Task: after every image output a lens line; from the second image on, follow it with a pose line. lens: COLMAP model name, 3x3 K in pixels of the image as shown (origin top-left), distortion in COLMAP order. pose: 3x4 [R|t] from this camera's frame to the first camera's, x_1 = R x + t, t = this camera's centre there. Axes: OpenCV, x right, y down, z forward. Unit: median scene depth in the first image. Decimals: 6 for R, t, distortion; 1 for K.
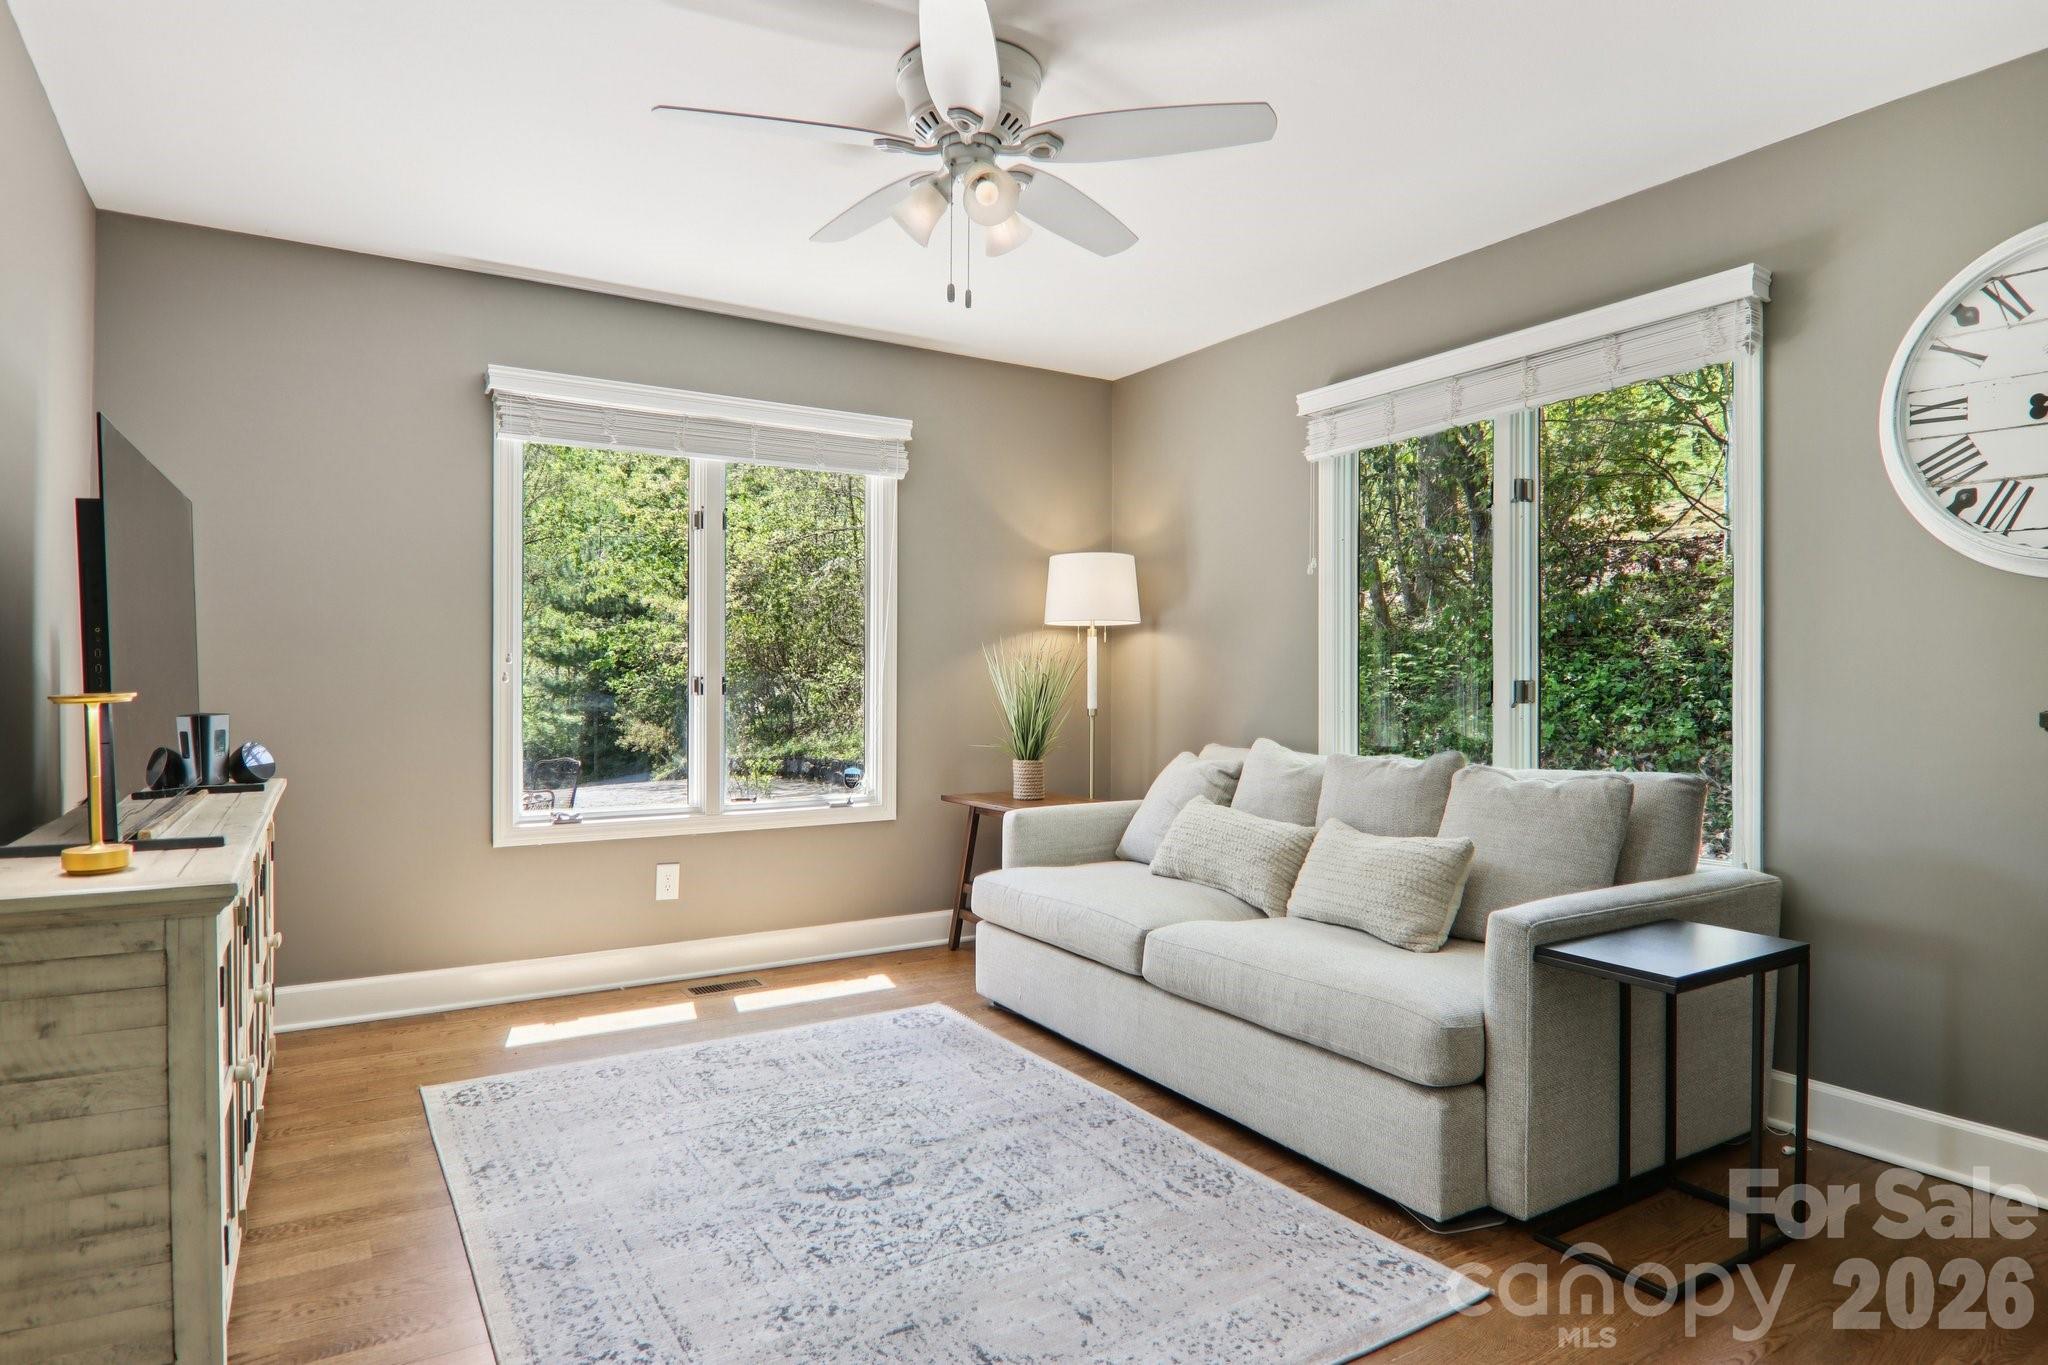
lens RADIAL K [[1167.3, 0, 983.4], [0, 1167.3, 666.9], [0, 0, 1]] dist [0.004133, -0.021110]
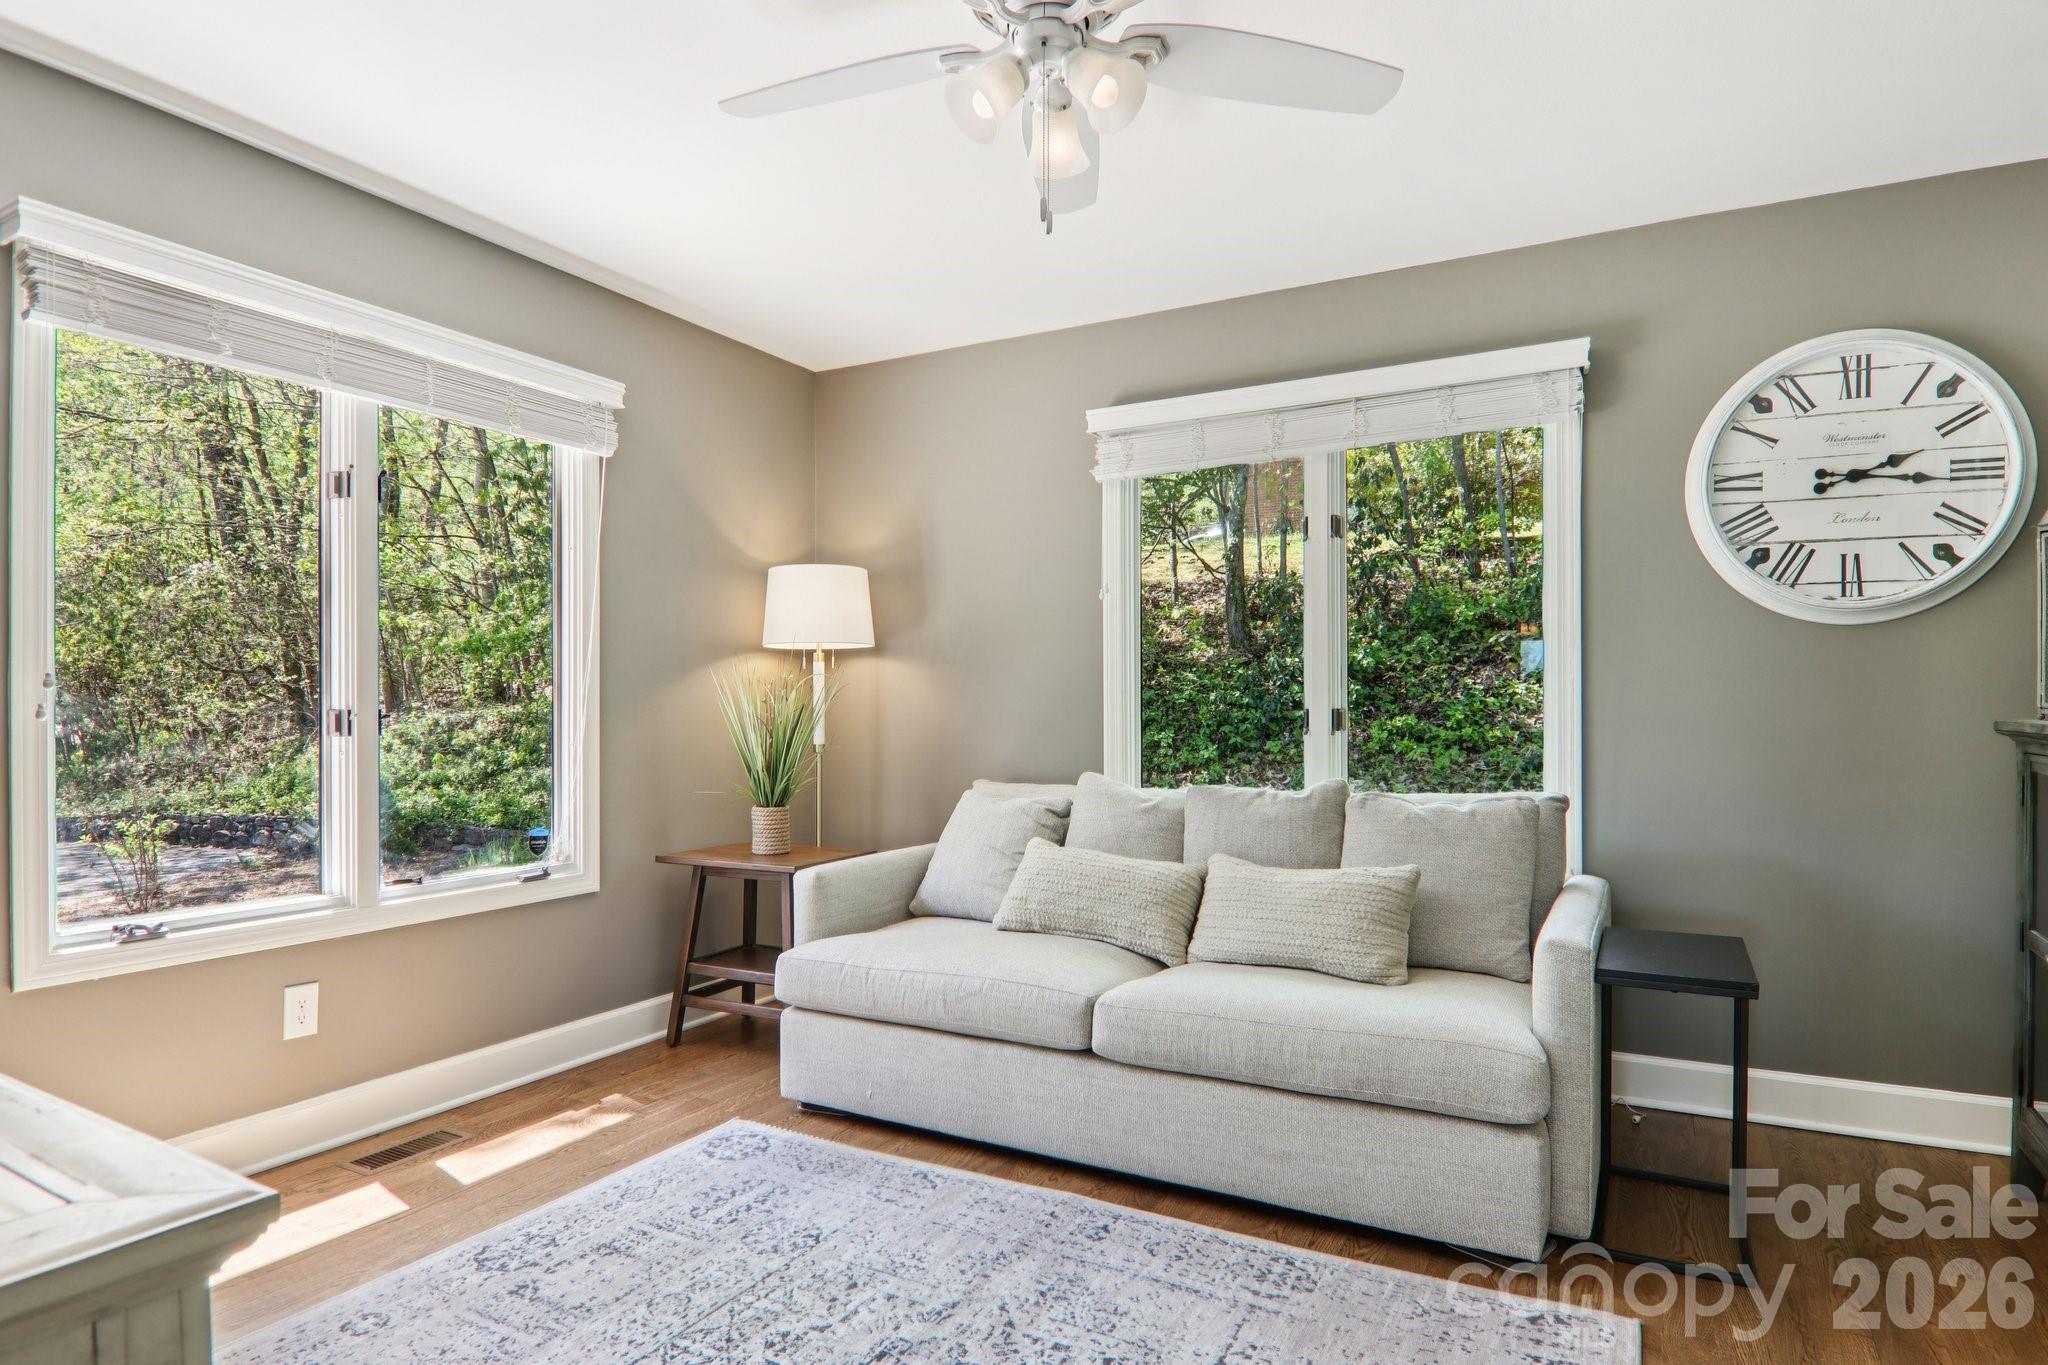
lens RADIAL K [[1167.3, 0, 1029.8], [0, 1167.3, 697.6], [0, 0, 1]] dist [0.004133, -0.021110]
pose [[0.860600, 0.000292, 0.509281, -0.298255], [0.000255, 0.999999, -0.001003, 0.002524], [-0.509281, 0.000993, 0.860600, 0.236699]]
